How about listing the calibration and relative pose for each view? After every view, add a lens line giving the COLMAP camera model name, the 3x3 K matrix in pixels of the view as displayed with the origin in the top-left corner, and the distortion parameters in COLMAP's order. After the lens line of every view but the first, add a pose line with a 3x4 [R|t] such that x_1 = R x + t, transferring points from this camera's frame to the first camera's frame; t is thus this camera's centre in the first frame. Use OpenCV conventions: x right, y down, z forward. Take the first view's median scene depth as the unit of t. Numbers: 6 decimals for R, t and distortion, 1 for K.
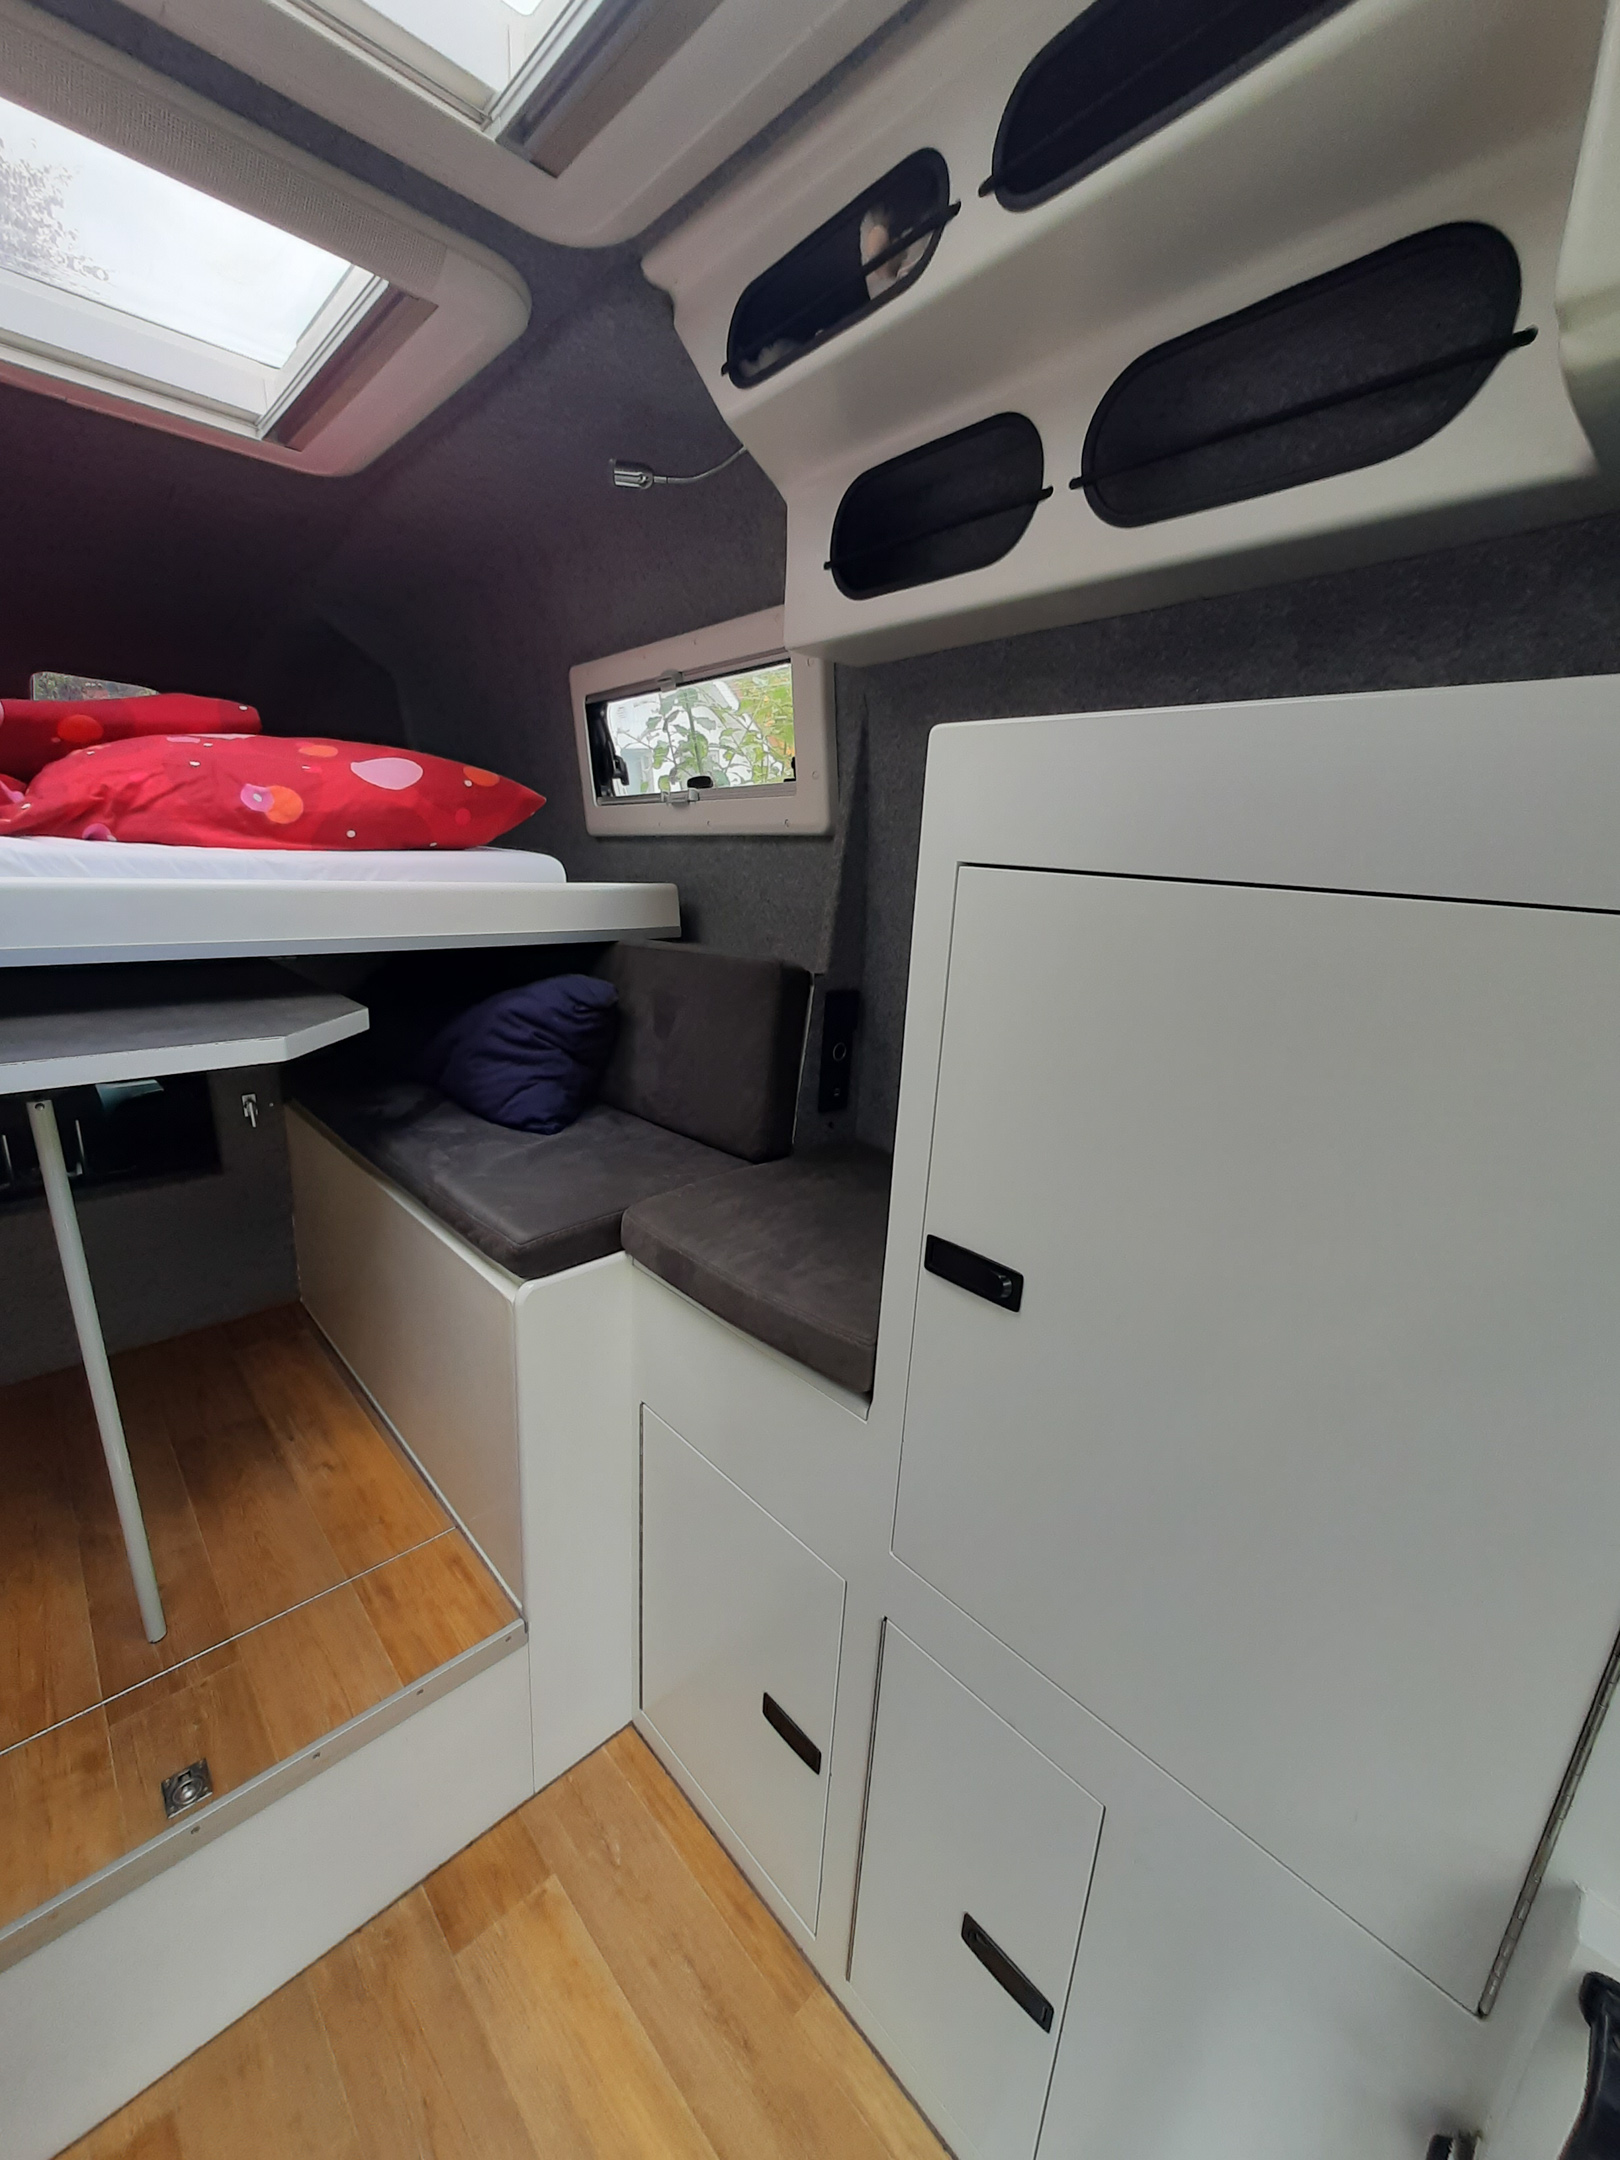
lens RADIAL K [[852.6, 0, 810.2], [0, 852.6, 1062.9], [0, 0, 1]] dist [-0.006336, 0.000180]
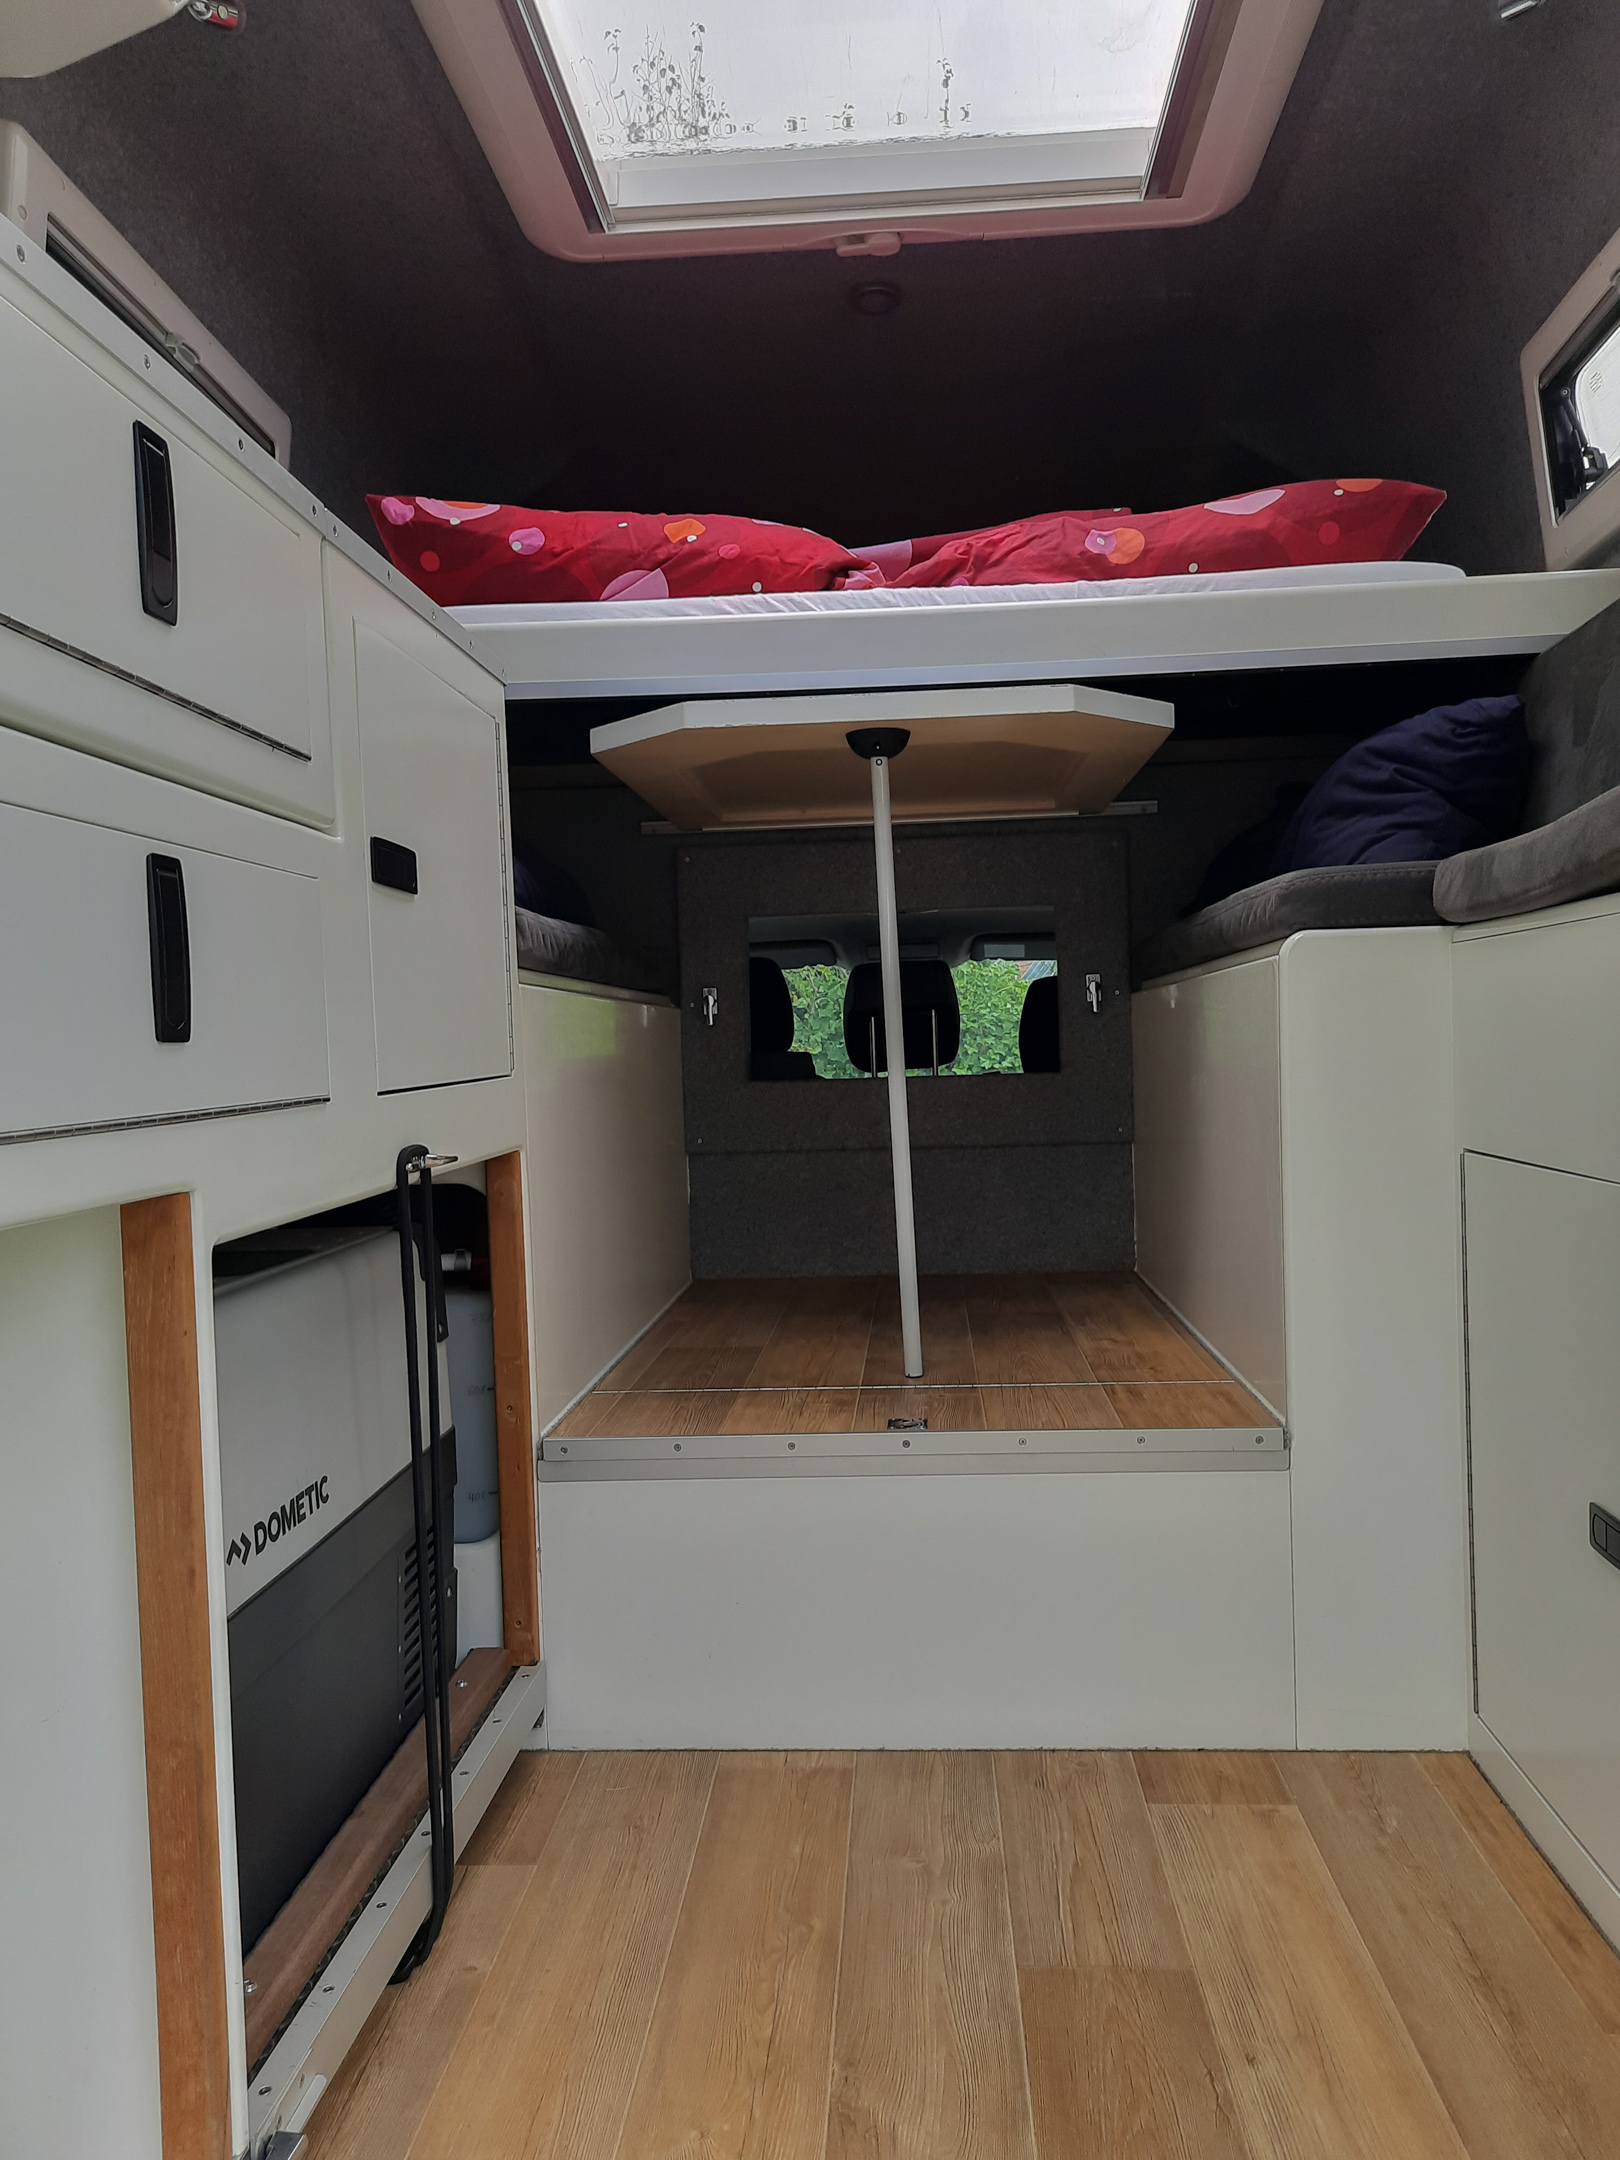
lens RADIAL K [[1571.7, 0, 842.1], [0, 1571.7, 1086.5], [0, 0, 1]] dist [0.065350, -0.054159]
pose [[0.681010, -0.050960, -0.730498, 0.370891], [-0.114397, 0.977924, -0.174868, 0.584428], [0.723283, 0.202654, 0.660146, -0.204874]]
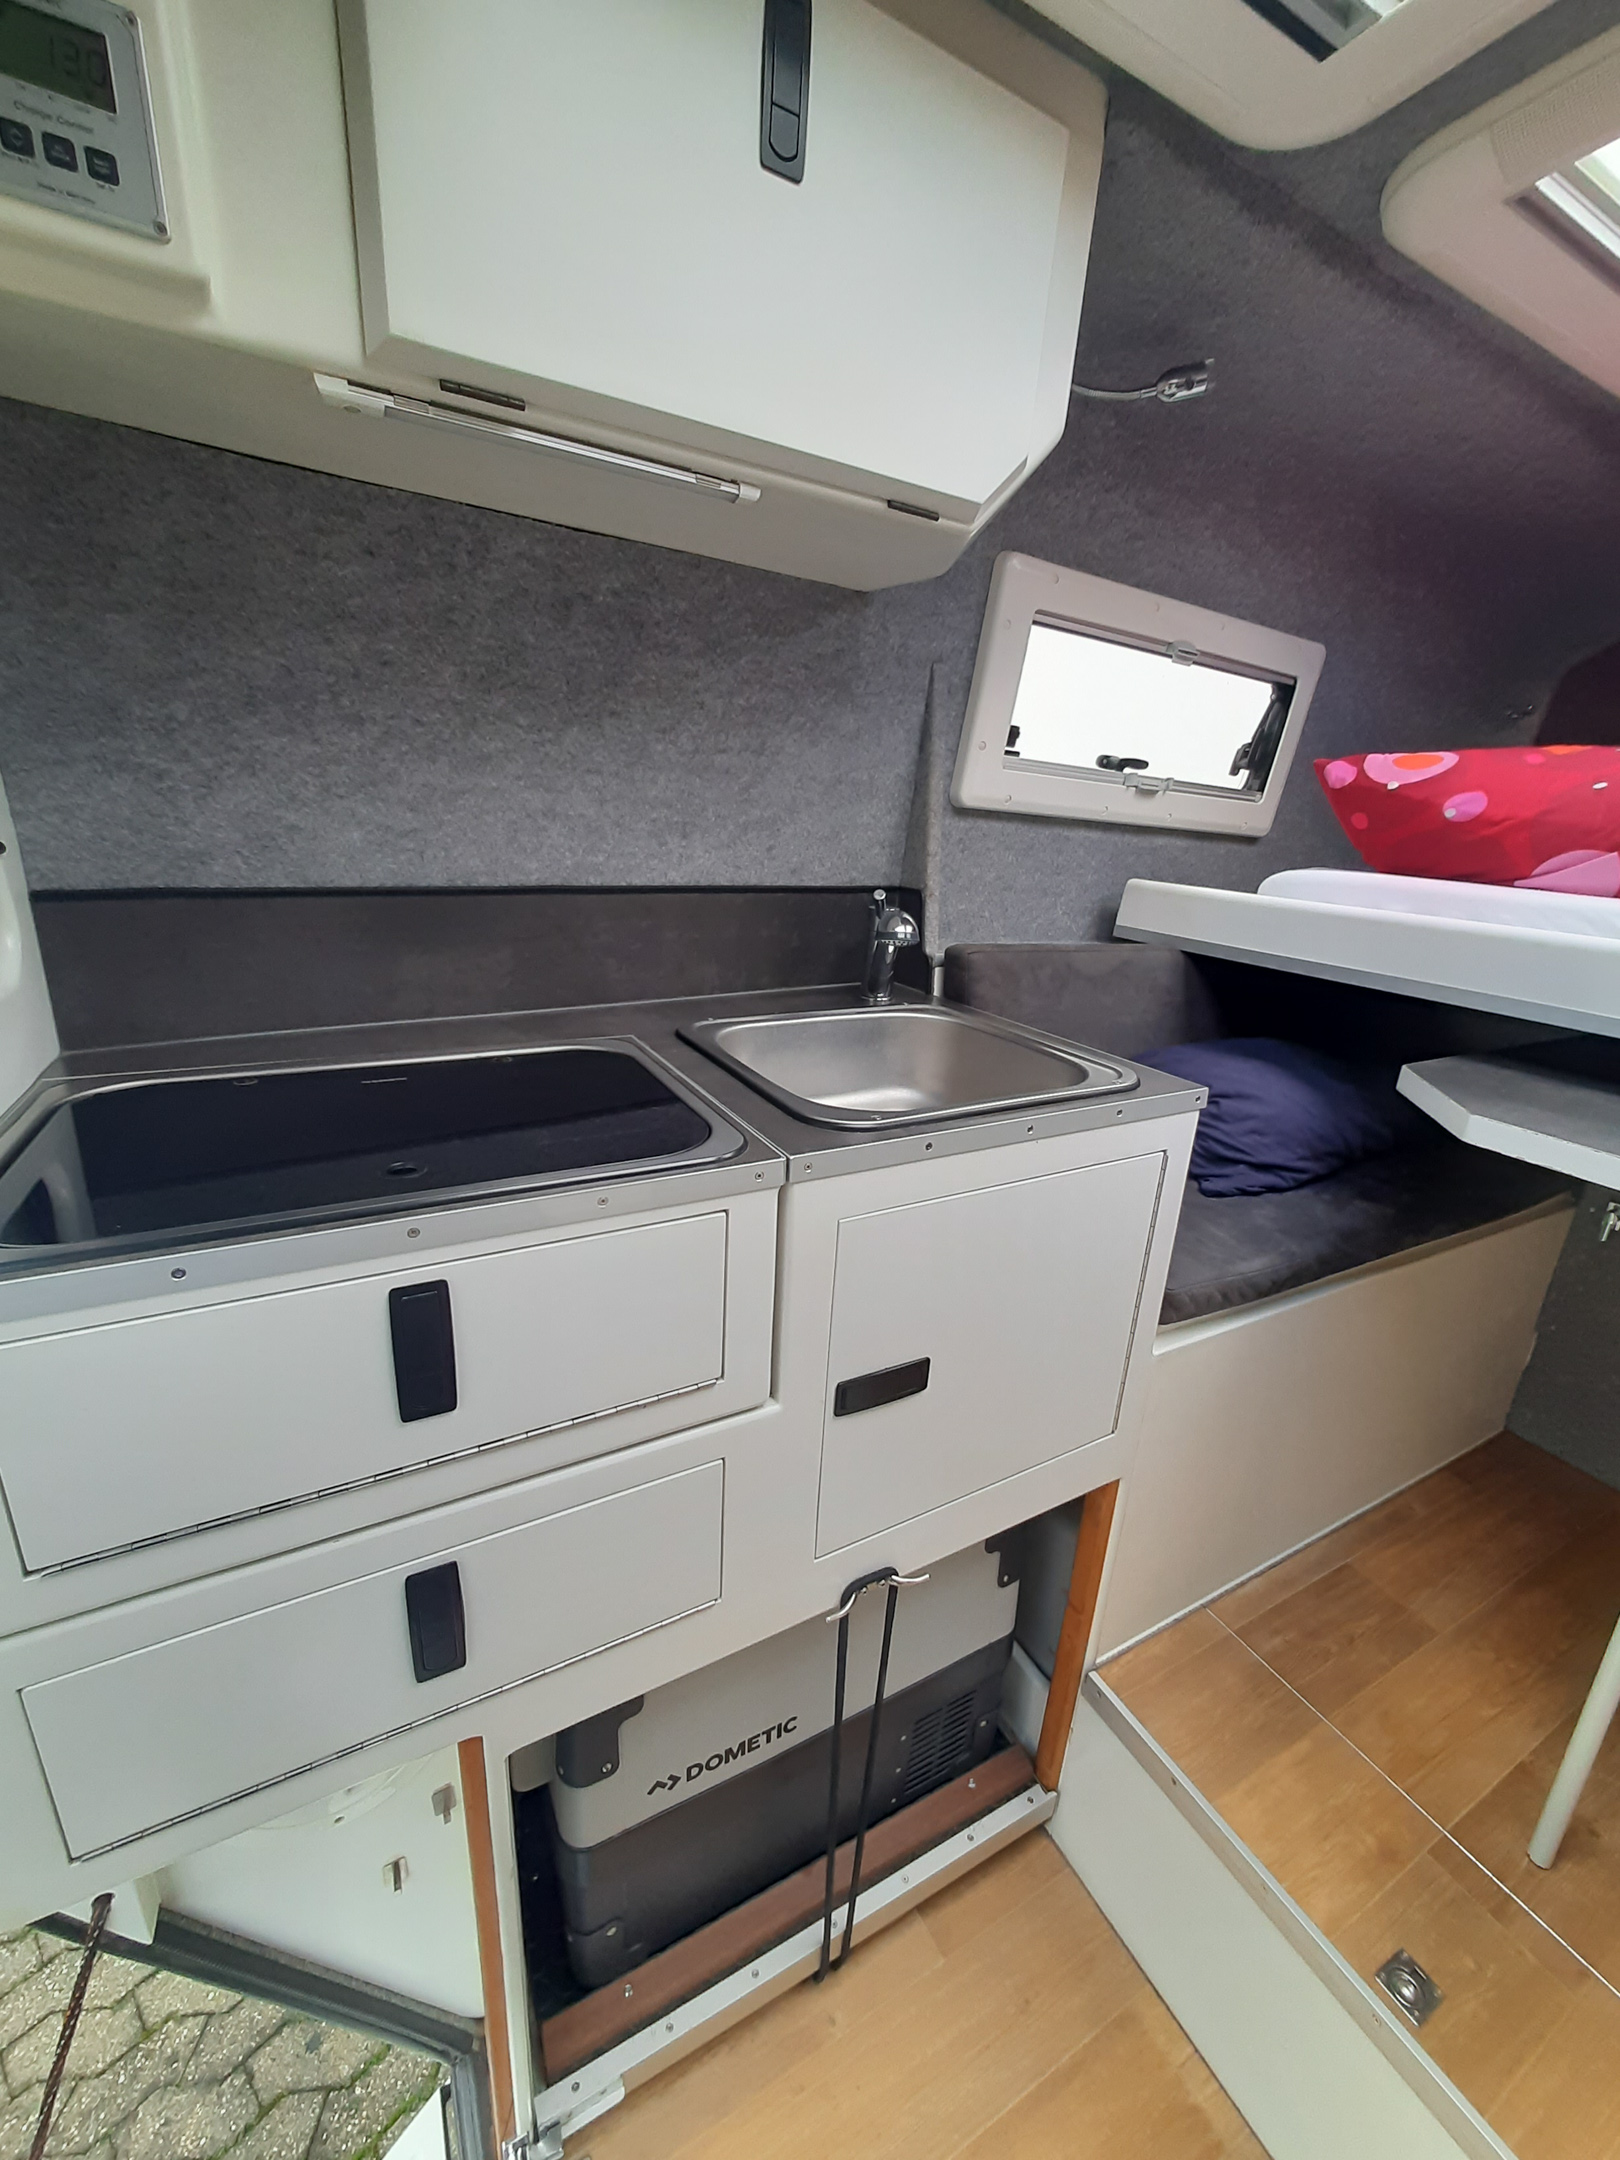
lens RADIAL K [[852.6, 0, 813.0], [0, 852.6, 1072.1], [0, 0, 1]] dist [-0.006336, 0.000180]
pose [[-0.266331, 0.219002, -0.938672, 0.025713], [-0.305769, 0.904350, 0.297751, -0.046929], [0.914097, 0.366318, -0.173893, 0.179539]]
